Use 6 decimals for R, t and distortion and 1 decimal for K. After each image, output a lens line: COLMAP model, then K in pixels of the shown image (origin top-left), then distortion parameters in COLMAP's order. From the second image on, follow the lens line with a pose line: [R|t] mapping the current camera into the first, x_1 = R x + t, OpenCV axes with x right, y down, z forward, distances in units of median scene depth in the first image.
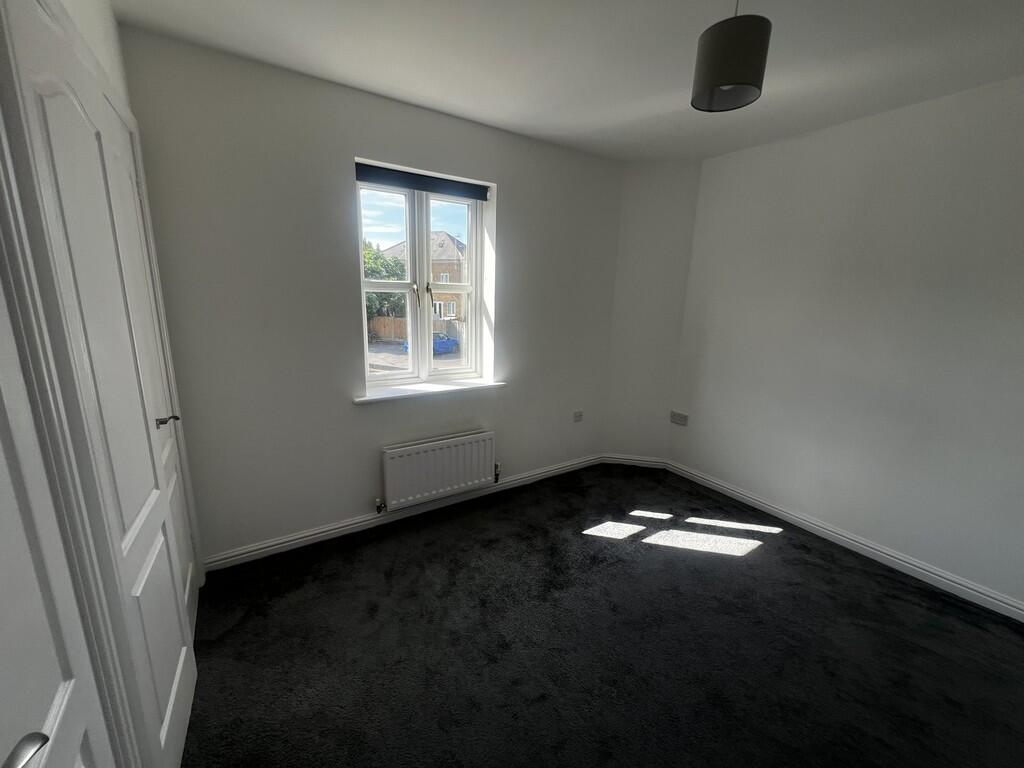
lens RADIAL K [[408.0, 0, 510.1], [0, 408.0, 381.5], [0, 0, 1]] dist [-0.000309, 0.000016]
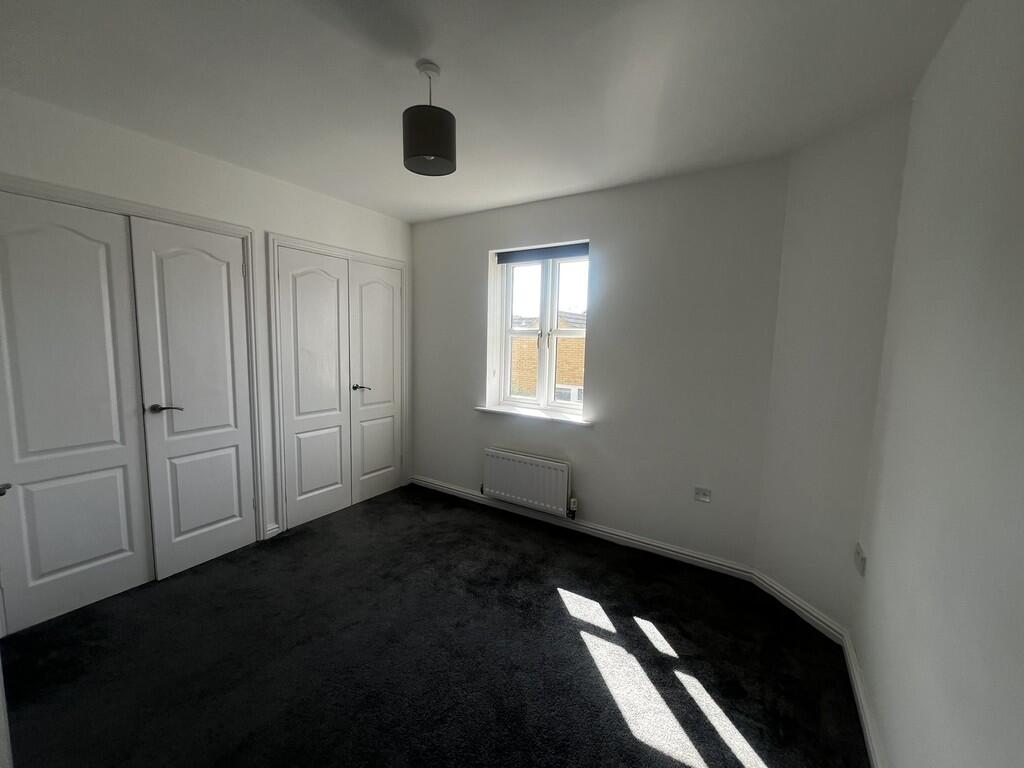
lens RADIAL K [[407.3, 0, 508.4], [0, 407.3, 383.4], [0, 0, 1]] dist [-0.001626, -0.000080]
pose [[0.408952, 0.078328, -0.909188, 0.917225], [-0.205544, 0.978614, -0.008144, -0.048057], [0.889106, 0.190209, 0.416306, 0.429013]]
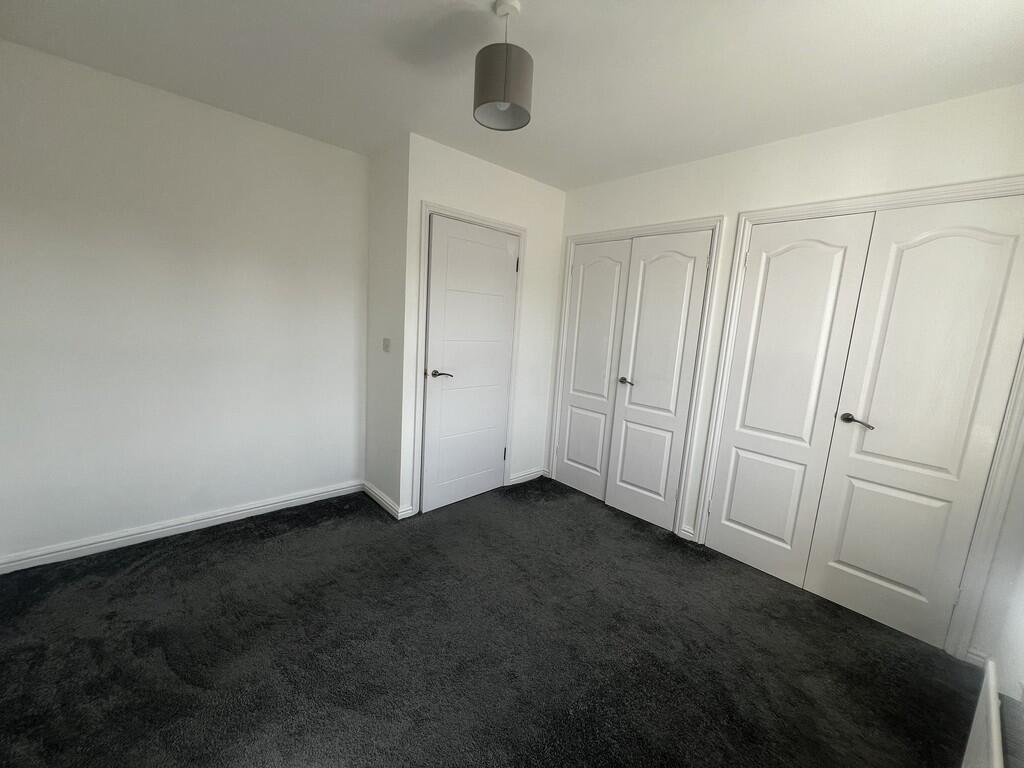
lens RADIAL K [[407.9, 0, 508.3], [0, 407.9, 382.6], [0, 0, 1]] dist [-0.000303, 0.000150]
pose [[-0.983163, -0.066132, -0.170343, 0.333869], [-0.123408, 0.927803, 0.352069, -0.214794], [0.134761, 0.367163, -0.920343, 1.176169]]
